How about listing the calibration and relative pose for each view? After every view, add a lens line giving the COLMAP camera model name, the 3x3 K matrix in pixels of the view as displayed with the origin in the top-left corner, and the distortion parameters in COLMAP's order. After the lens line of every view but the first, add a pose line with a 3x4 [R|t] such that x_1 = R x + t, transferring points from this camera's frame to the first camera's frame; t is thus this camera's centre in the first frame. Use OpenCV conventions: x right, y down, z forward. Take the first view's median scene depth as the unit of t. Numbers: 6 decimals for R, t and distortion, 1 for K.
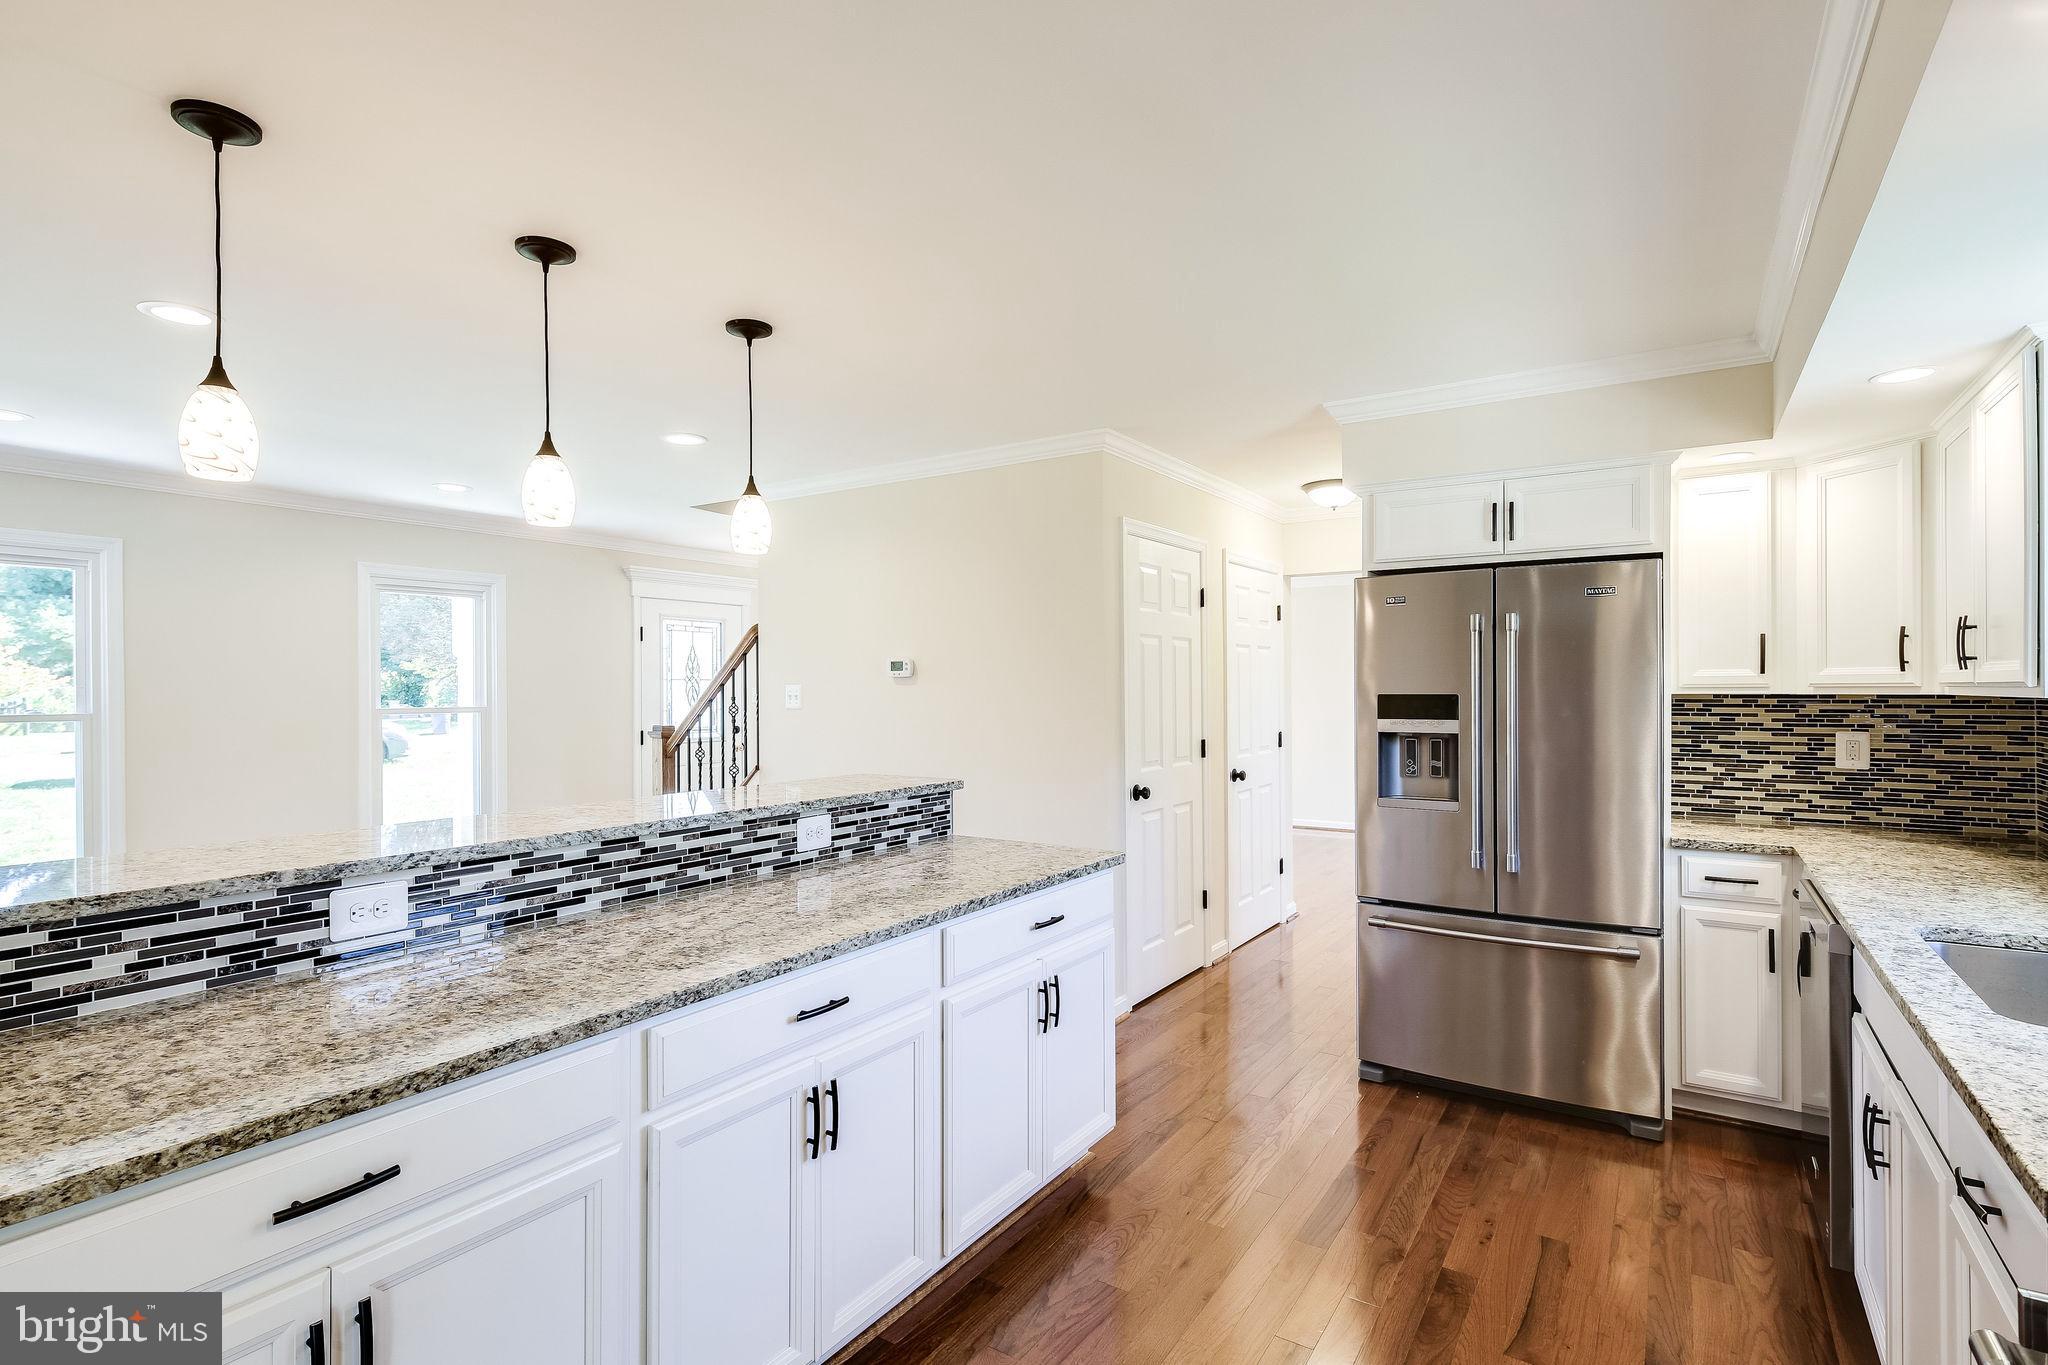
lens RADIAL K [[998.2, 0, 1017.7], [0, 998.2, 676.4], [0, 0, 1]] dist [0.002894, 0.000196]
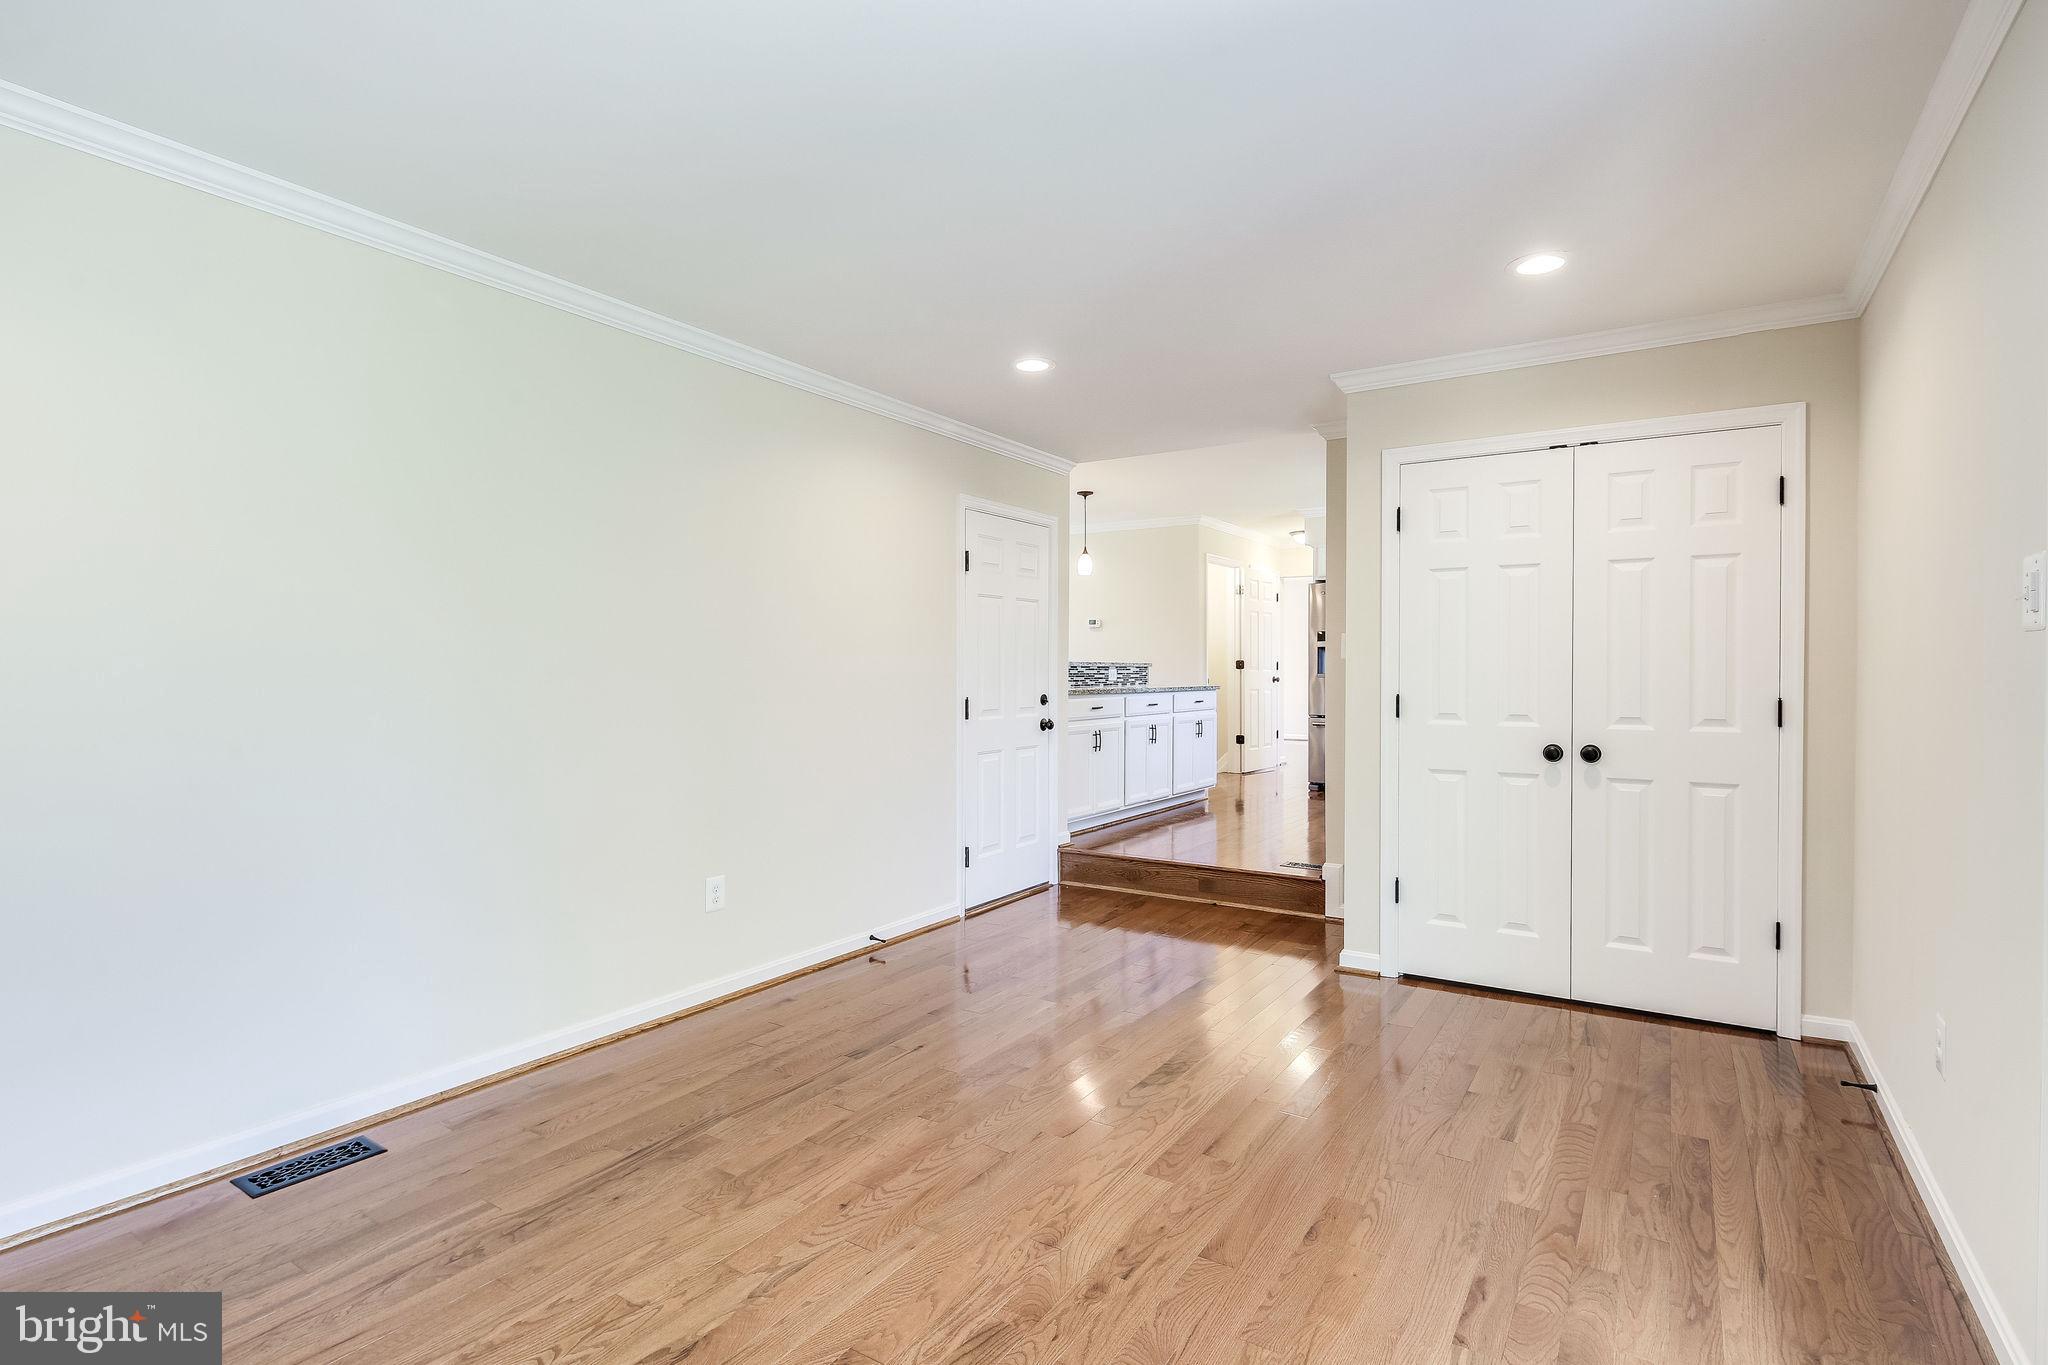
lens RADIAL K [[998.2, 0, 1017.7], [0, 998.2, 676.4], [0, 0, 1]] dist [0.002894, 0.000196]
pose [[0.999975, 0.006680, 0.002182, -0.409197], [-0.006715, 0.999841, 0.016505, 0.100208], [-0.002072, -0.016520, 0.999861, -1.564269]]
